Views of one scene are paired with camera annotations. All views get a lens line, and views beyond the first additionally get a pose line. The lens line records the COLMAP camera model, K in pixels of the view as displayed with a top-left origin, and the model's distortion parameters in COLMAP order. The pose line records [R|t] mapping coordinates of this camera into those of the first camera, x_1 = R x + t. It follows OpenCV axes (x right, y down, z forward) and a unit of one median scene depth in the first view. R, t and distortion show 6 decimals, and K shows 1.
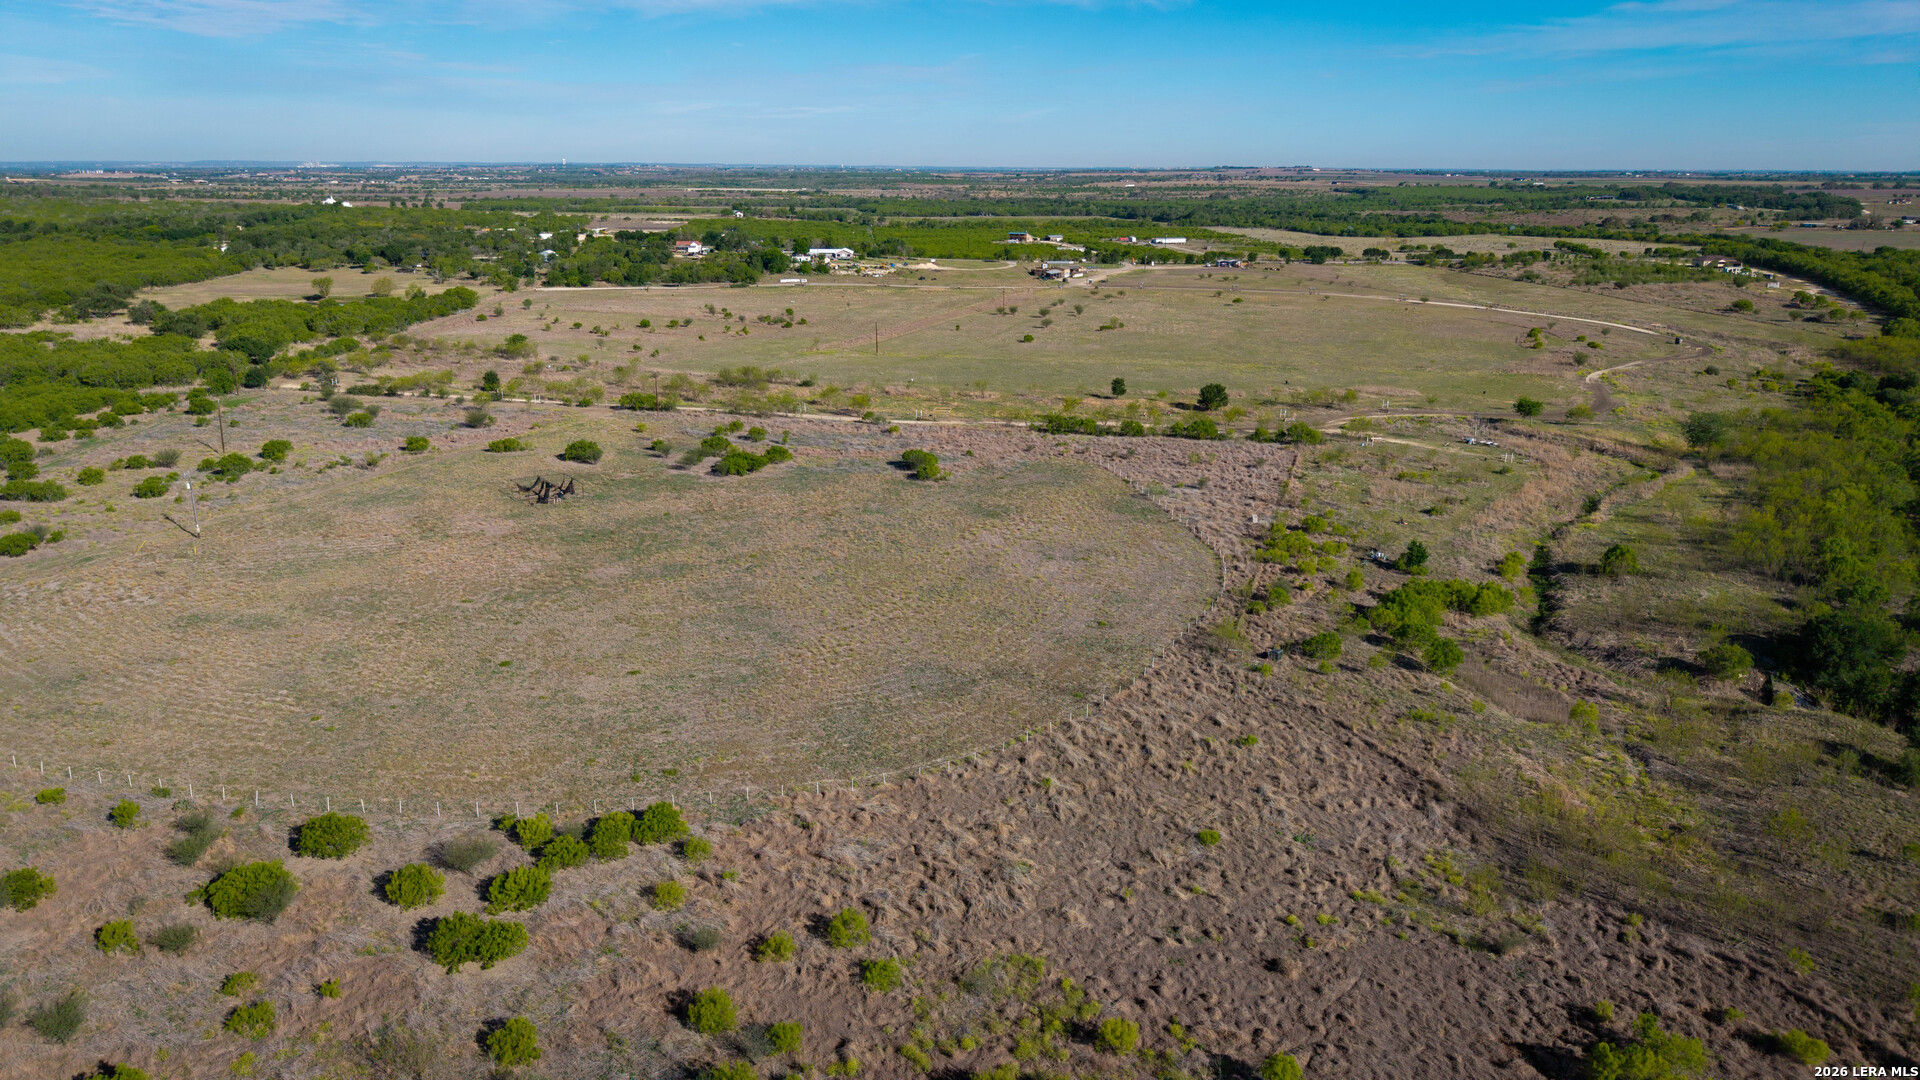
lens RADIAL K [[1383.2, 0, 960.0], [0, 1383.2, 540.0], [0, 0, 1]] dist [0.002215, -0.035060]
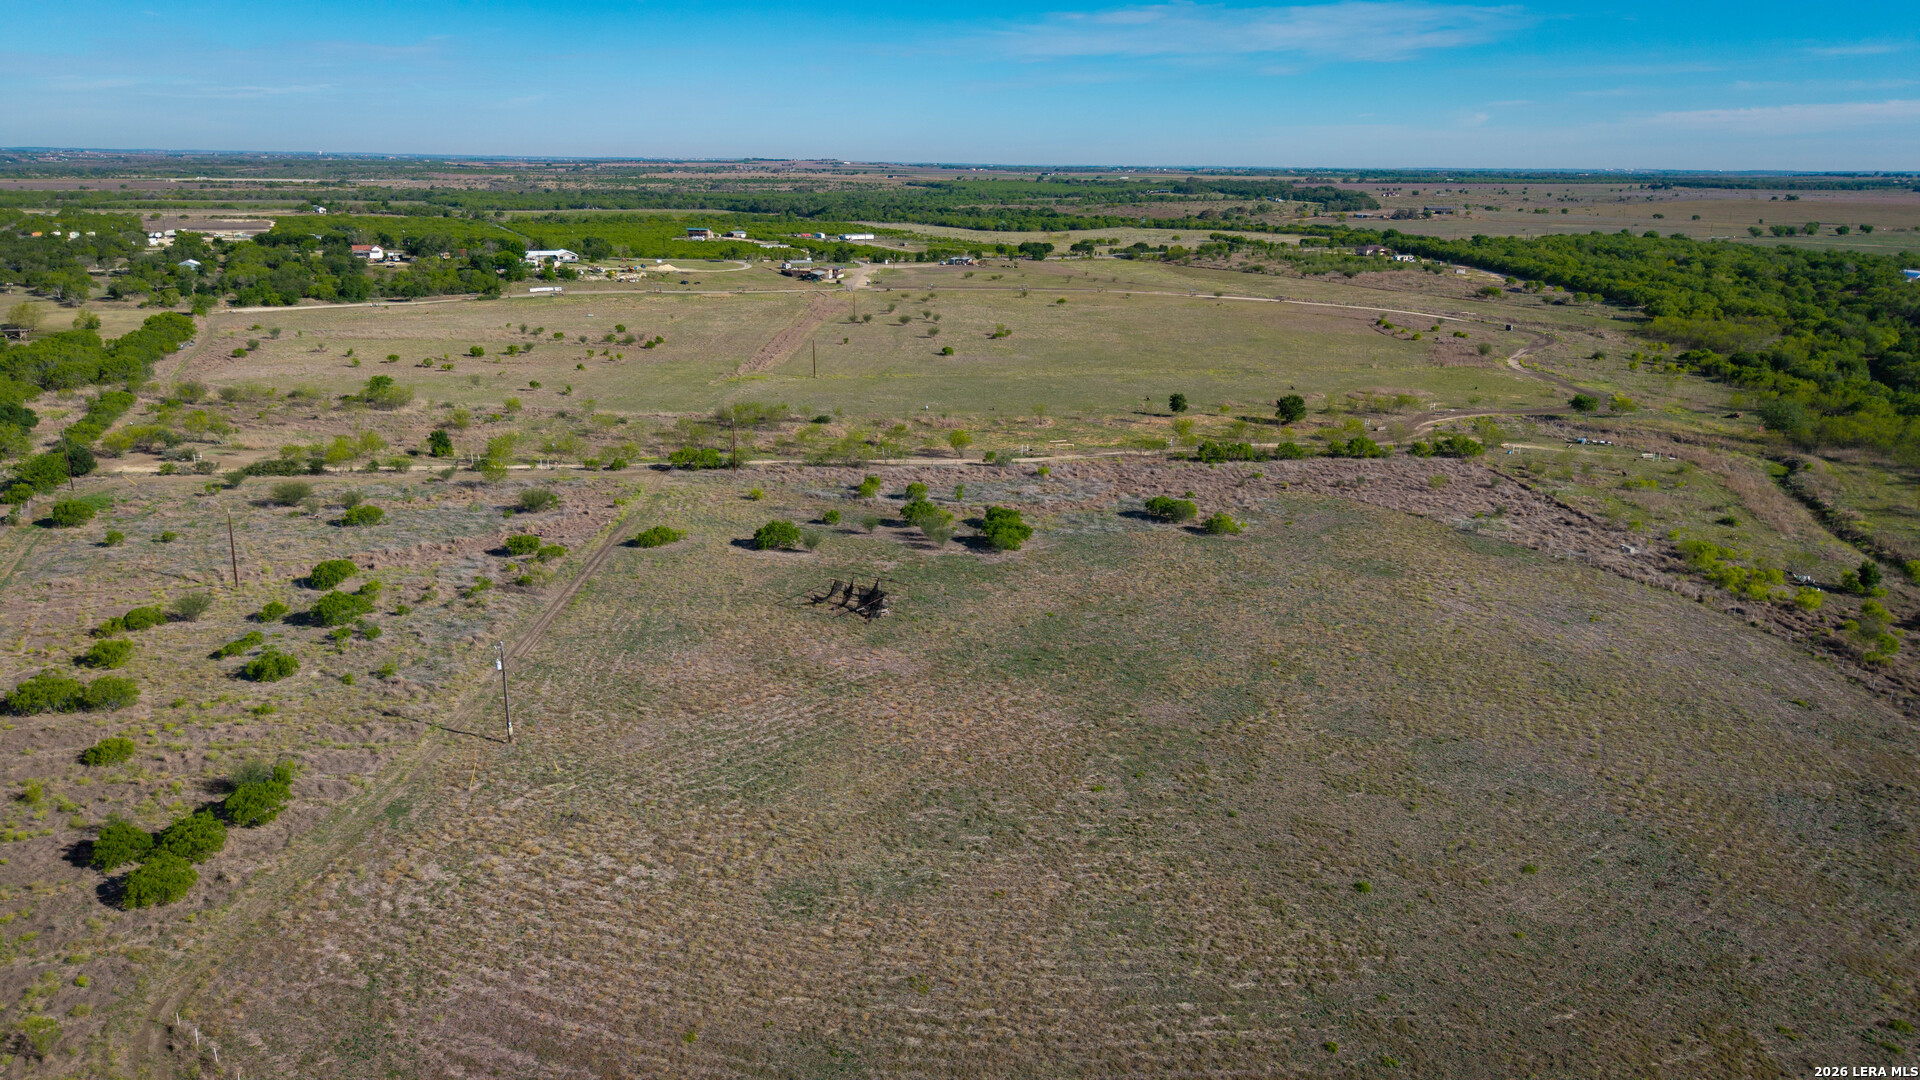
lens RADIAL K [[1343.1, 0, 960.0], [0, 1343.1, 540.0], [0, 0, 1]] dist [0.002826, -0.038005]
pose [[0.913582, -0.098711, 0.394493, -0.156030], [0.093054, 0.995097, 0.033497, -0.025554], [-0.395865, 0.006107, 0.918288, 0.092557]]
